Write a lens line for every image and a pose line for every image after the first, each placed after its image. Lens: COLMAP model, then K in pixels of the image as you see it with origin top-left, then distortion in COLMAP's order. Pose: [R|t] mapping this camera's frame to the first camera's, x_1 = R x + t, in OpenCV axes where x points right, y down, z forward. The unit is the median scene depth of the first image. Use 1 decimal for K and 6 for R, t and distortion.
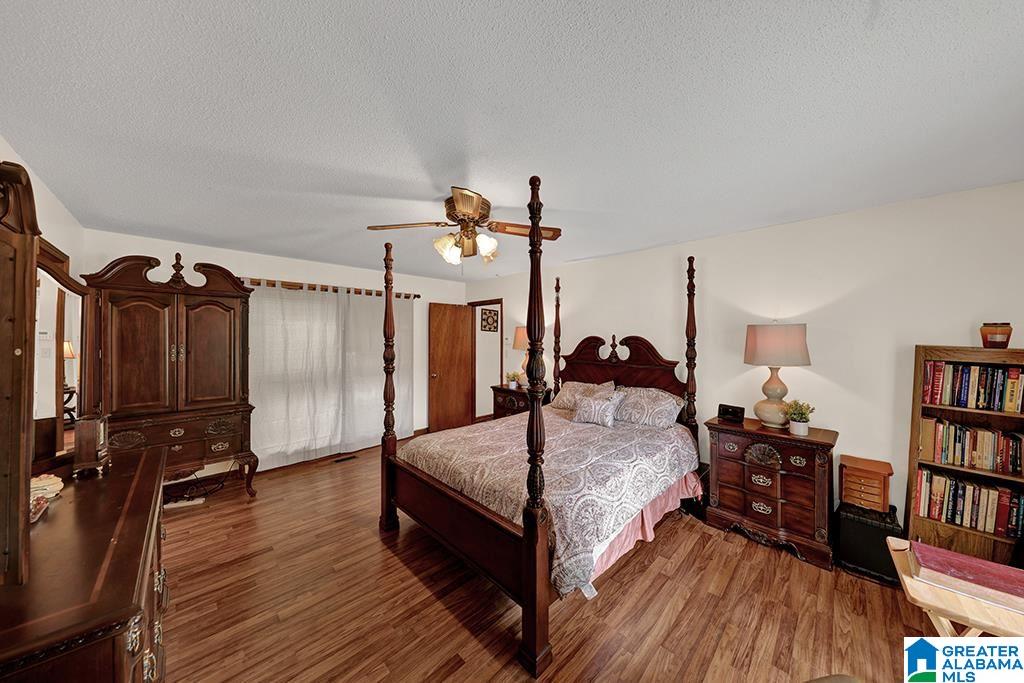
lens RADIAL K [[330.0, 0, 512.0], [0, 330.0, 341.5], [0, 0, 1]] dist [0.000318, 0.000011]
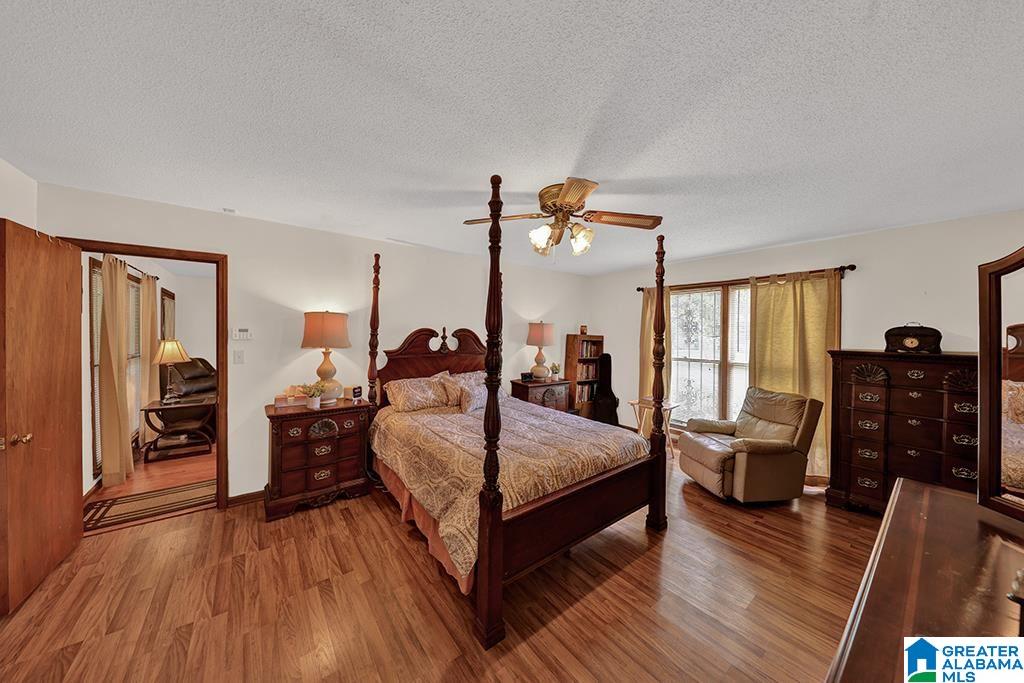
lens RADIAL K [[334.3, 0, 509.9], [0, 334.3, 331.1], [0, 0, 1]] dist [-0.000442, -0.000022]
pose [[0.126188, -0.004220, 0.991997, -0.748964], [0.001200, 0.999991, 0.004102, -0.012217], [-0.992006, 0.000673, 0.126192, 0.668322]]
